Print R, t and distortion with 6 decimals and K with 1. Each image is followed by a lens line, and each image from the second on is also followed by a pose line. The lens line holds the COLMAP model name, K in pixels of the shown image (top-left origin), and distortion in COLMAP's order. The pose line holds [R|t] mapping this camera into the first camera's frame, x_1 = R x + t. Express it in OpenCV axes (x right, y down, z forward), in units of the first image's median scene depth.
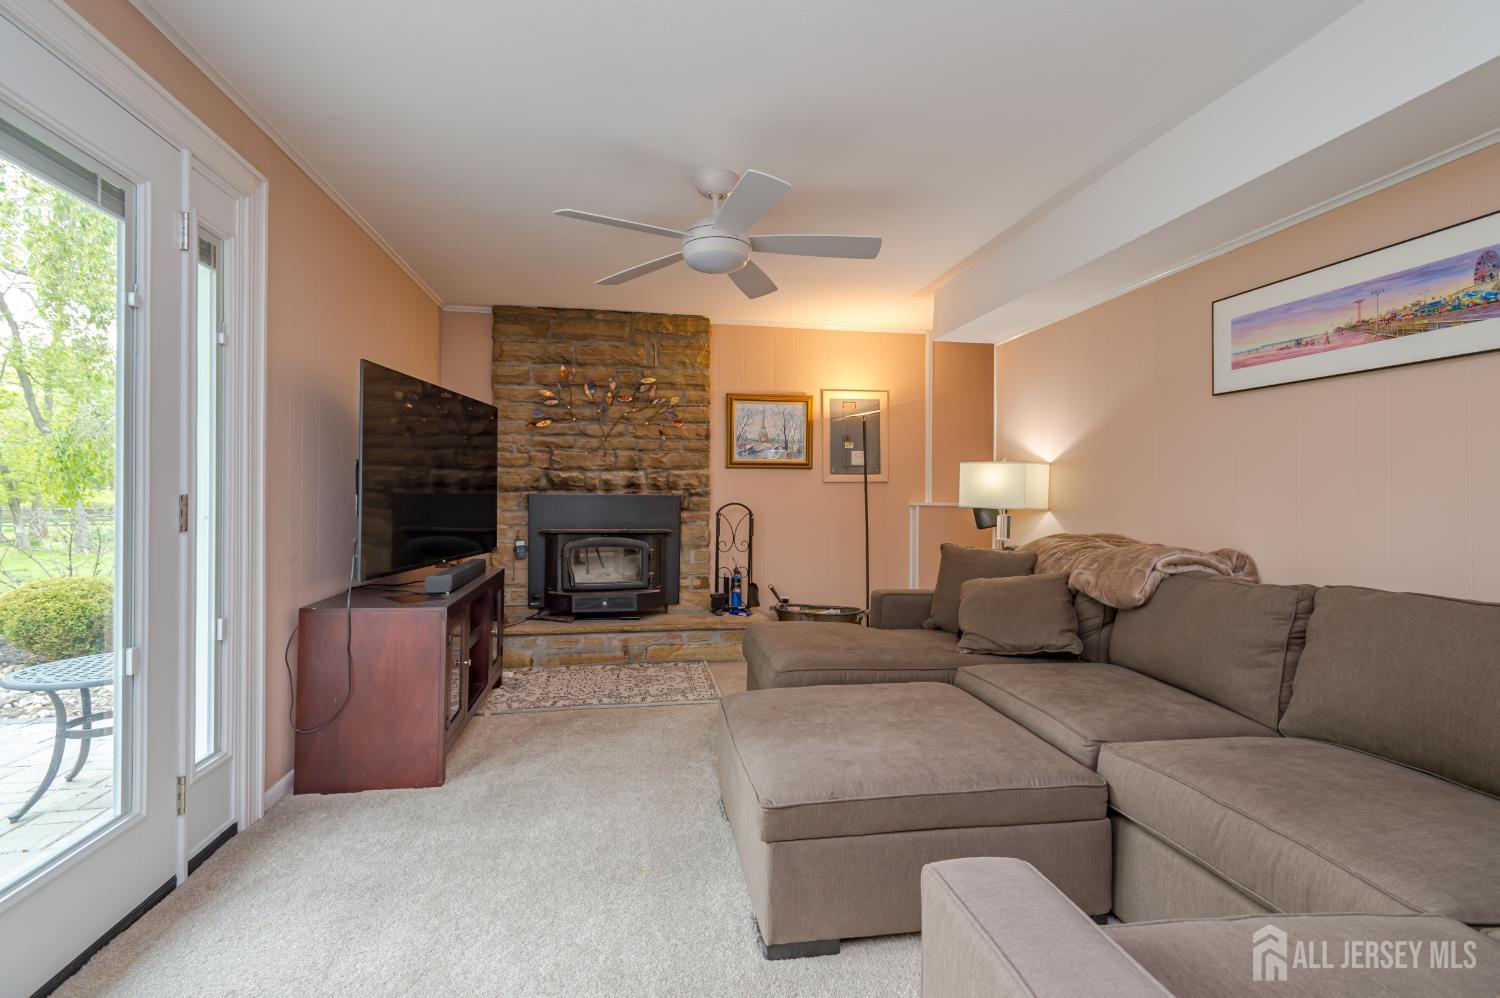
lens RADIAL K [[699.6, 0, 750.5], [0, 699.6, 492.9], [0, 0, 1]] dist [0.020055, -0.011506]
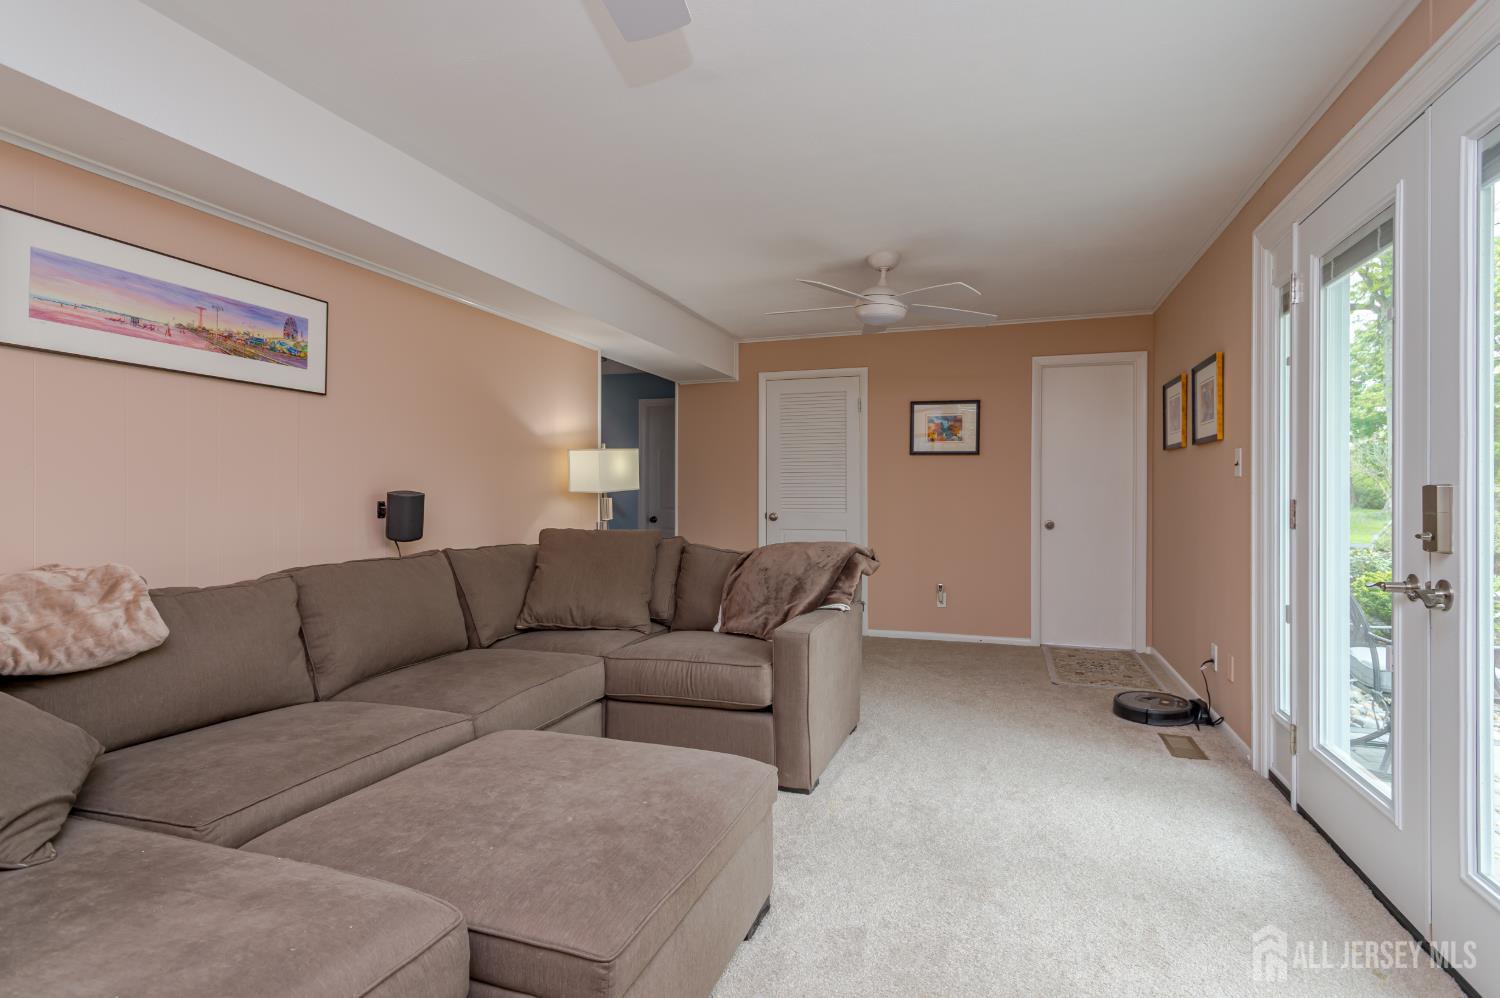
lens RADIAL K [[734.5, 0, 746.9], [0, 734.5, 492.0], [0, 0, 1]] dist [0.000566, -0.000285]
pose [[-0.875526, 0.001259, 0.483169, -0.393117], [-0.001393, 0.999986, -0.005129, 0.008615], [-0.483169, -0.005164, -0.875512, 1.598223]]
